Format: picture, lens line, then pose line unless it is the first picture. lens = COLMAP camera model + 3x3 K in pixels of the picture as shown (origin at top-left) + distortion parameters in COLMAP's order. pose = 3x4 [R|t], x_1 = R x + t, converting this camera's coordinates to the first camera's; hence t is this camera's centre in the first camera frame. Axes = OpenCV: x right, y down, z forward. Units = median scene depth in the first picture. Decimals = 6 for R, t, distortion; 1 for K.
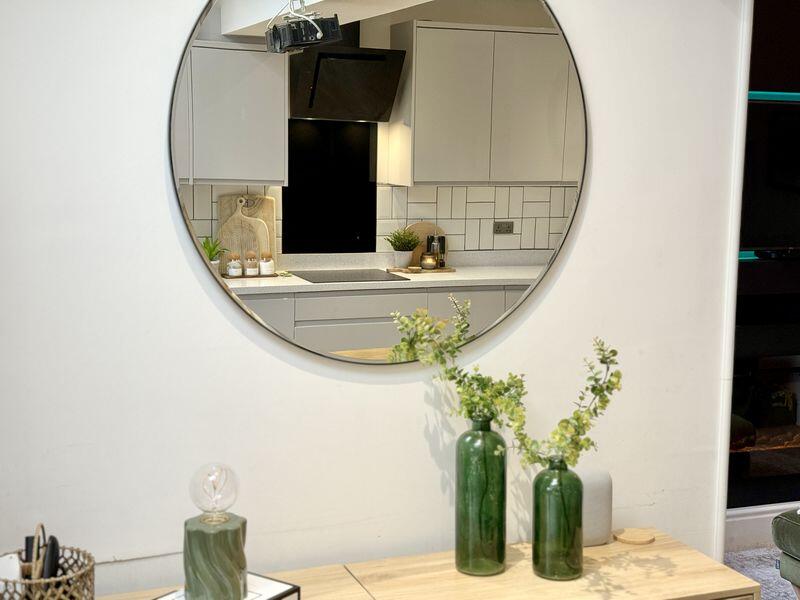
lens RADIAL K [[1098.8, 0, 400.0], [0, 1098.8, 300.0], [0, 0, 1]] dist [0.212389, -0.570488]
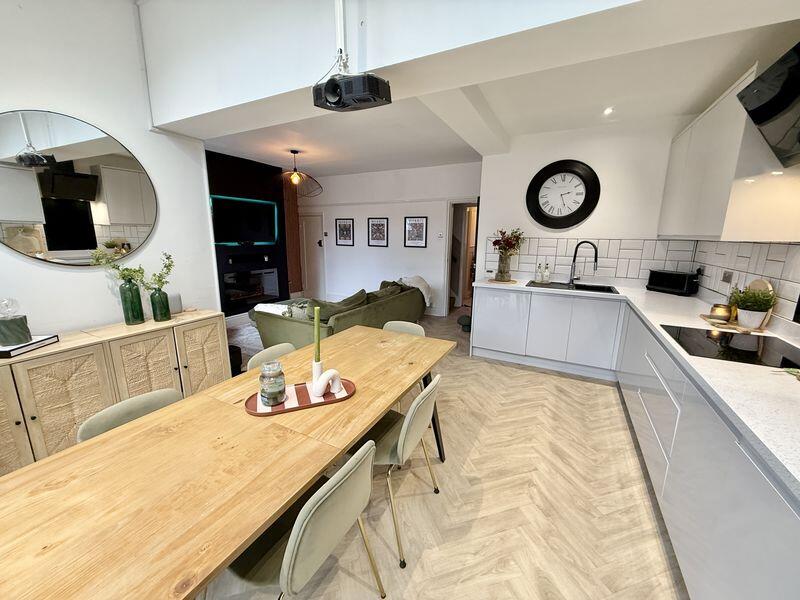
lens RADIAL K [[316.6, 0, 400.0], [0, 316.6, 300.0], [0, 0, 1]] dist [0.000697, -0.000369]
pose [[0.760511, -0.134437, 0.635256, 0.049229], [0.076217, 0.990051, 0.118277, 0.070583], [-0.644837, -0.041534, 0.763191, -0.162092]]
